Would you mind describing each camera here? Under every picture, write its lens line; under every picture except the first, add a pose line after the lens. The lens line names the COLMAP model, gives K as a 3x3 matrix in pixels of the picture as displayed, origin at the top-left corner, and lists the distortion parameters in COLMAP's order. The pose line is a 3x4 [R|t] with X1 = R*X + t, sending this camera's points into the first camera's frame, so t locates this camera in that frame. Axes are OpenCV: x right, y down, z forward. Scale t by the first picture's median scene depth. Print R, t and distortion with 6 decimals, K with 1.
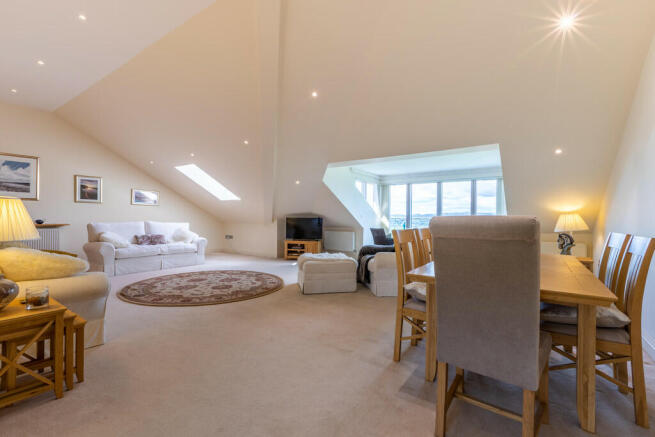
lens RADIAL K [[309.0, 0, 327.5], [0, 309.0, 218.5], [0, 0, 1]] dist [0.001644, 0.000664]
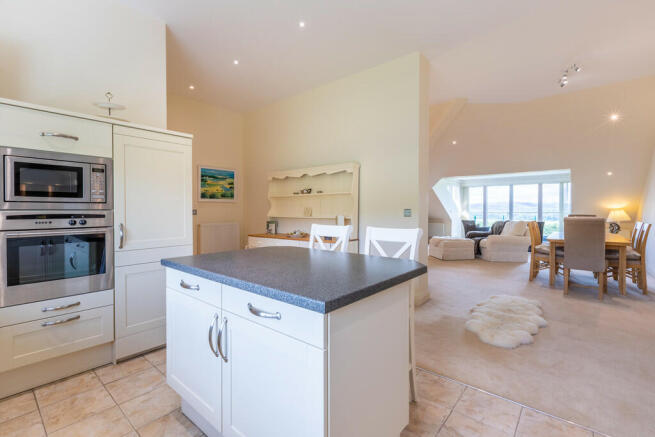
lens RADIAL K [[296.2, 0, 327.5], [0, 296.2, 218.5], [0, 0, 1]] dist [-0.000830, -0.000471]
pose [[0.993645, -0.013104, -0.111790, -0.500233], [0.016447, 0.999443, 0.029038, -0.039429], [0.111347, -0.030693, 0.993307, -0.641930]]
